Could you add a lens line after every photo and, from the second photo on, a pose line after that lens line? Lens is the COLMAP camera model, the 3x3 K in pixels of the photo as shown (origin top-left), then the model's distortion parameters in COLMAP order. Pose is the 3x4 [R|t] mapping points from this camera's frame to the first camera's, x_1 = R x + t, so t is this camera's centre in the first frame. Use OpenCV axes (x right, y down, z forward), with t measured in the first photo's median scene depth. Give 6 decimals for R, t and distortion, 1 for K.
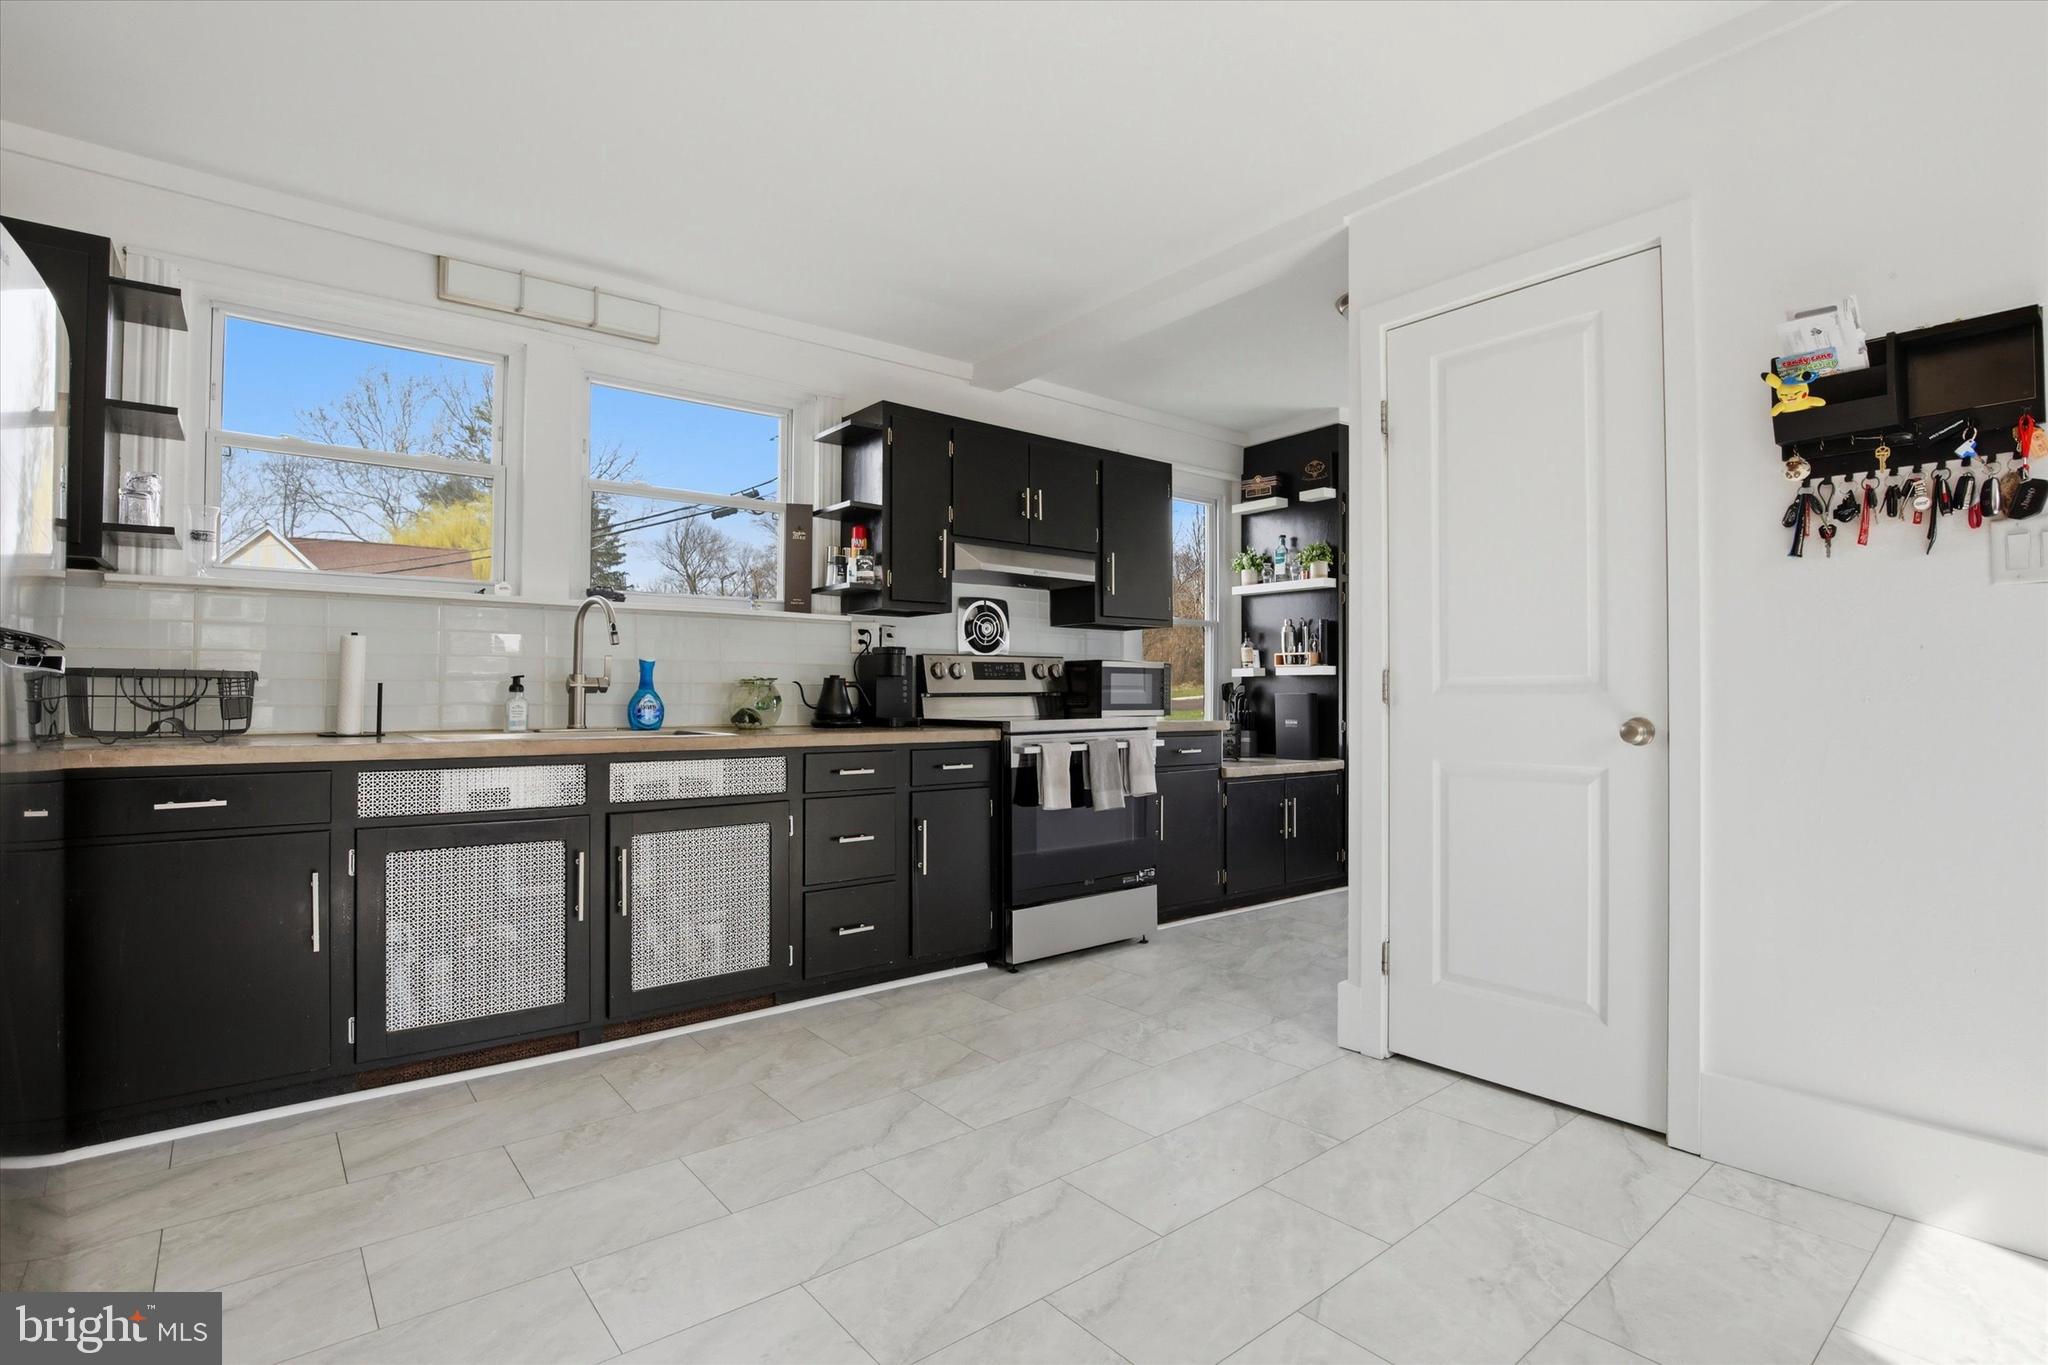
lens RADIAL K [[971.3, 0, 1024.0], [0, 971.3, 682.5], [0, 0, 1]] dist [-0.001196, -0.000450]
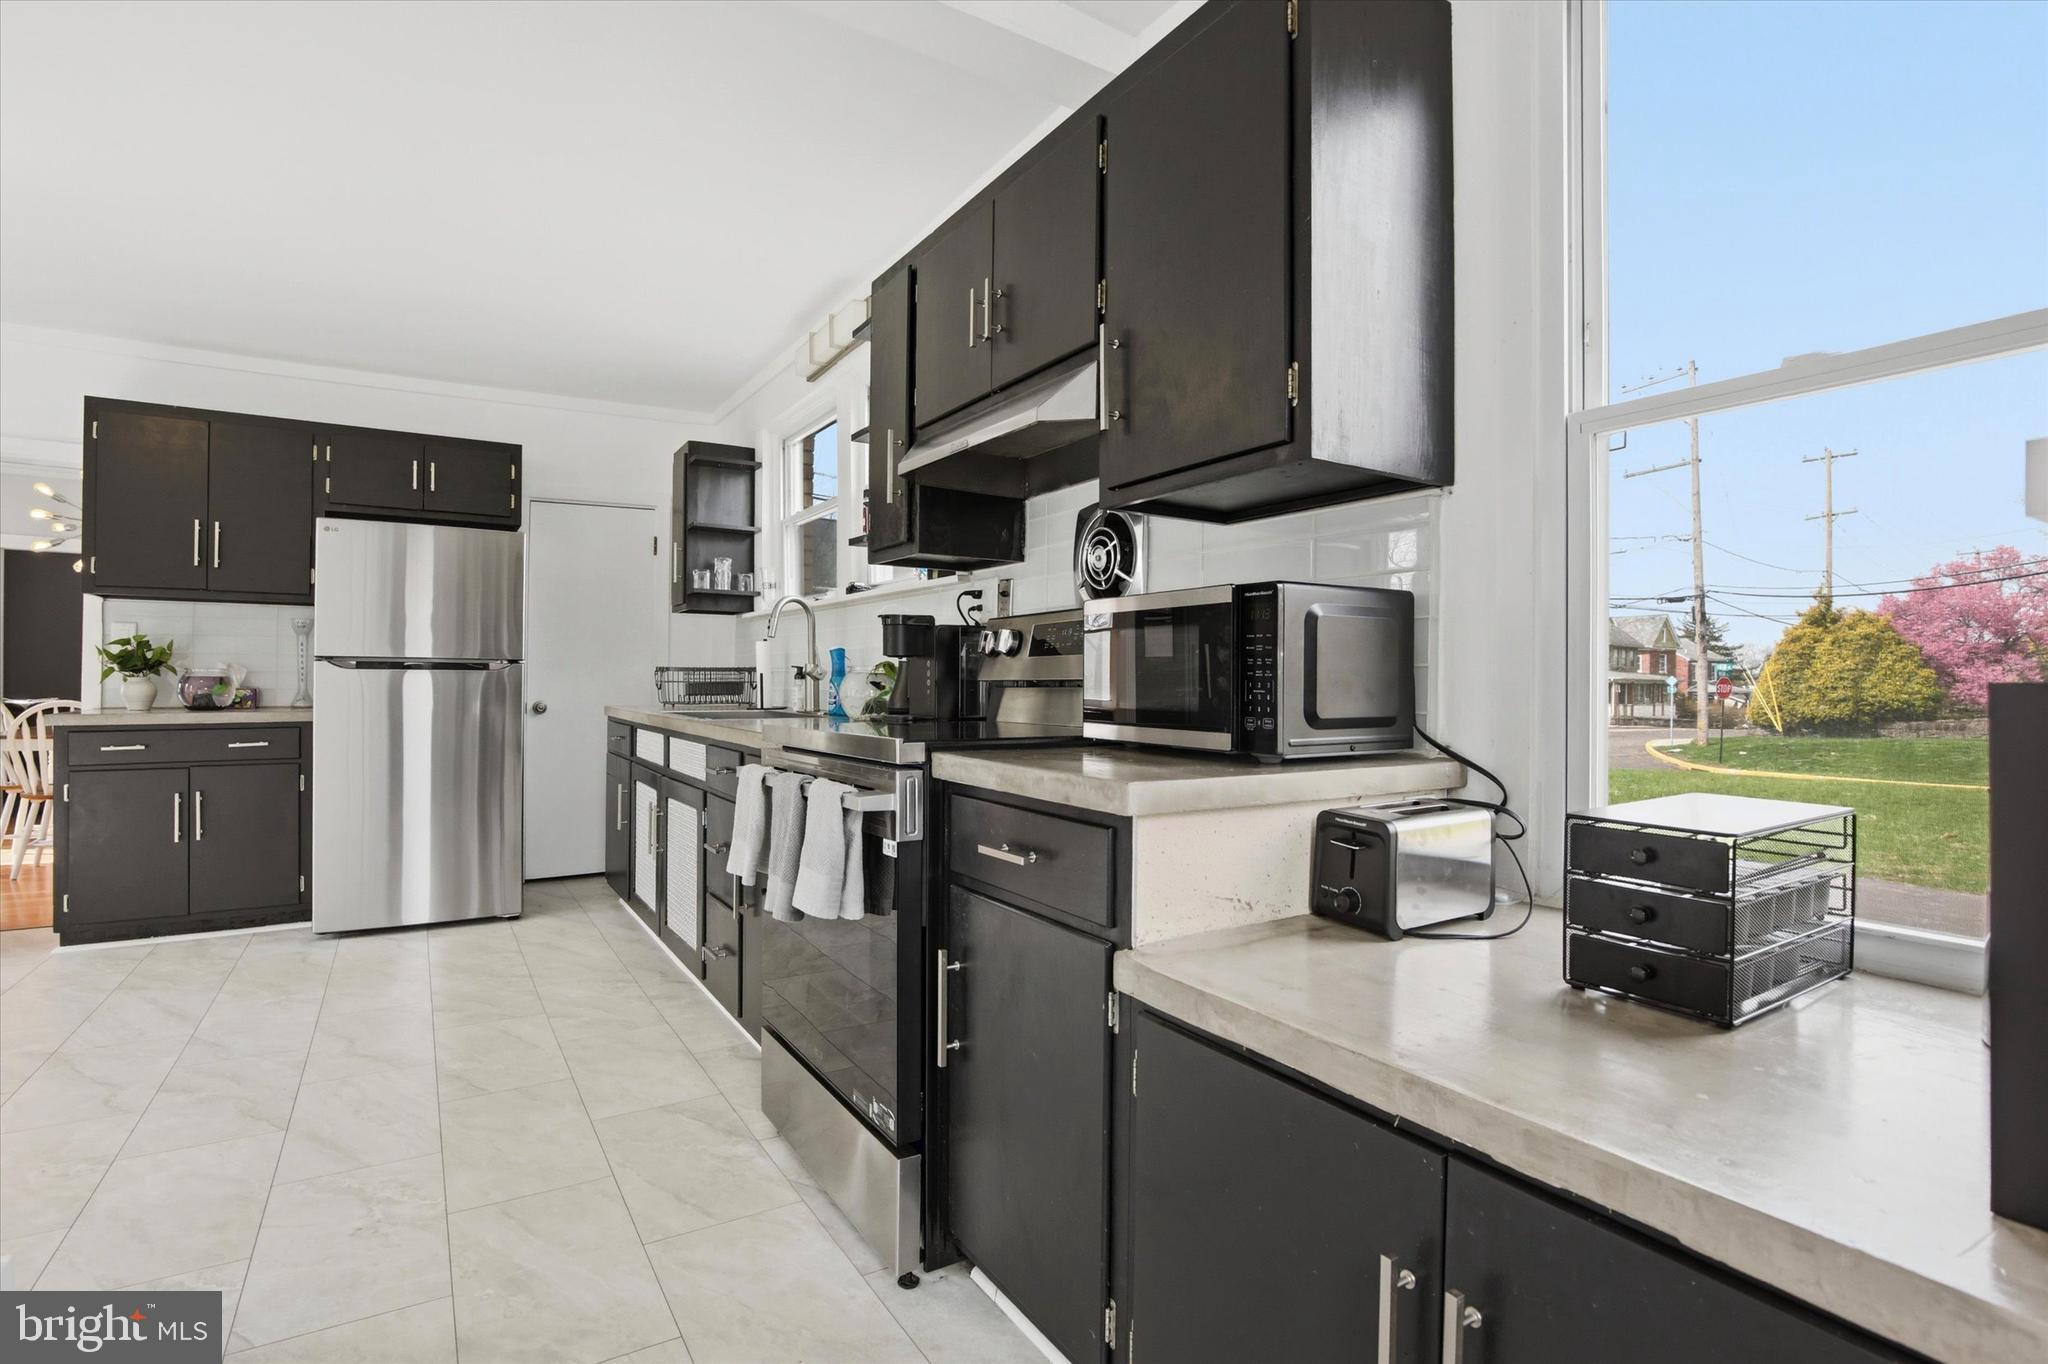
lens RADIAL K [[971.3, 0, 1024.0], [0, 971.3, 682.0], [0, 0, 1]] dist [-0.001196, -0.000450]
pose [[-0.119668, -0.004001, -0.992806, 0.806296], [0.010155, 0.999935, -0.005253, 0.016377], [0.992762, -0.010711, -0.119619, 1.667165]]
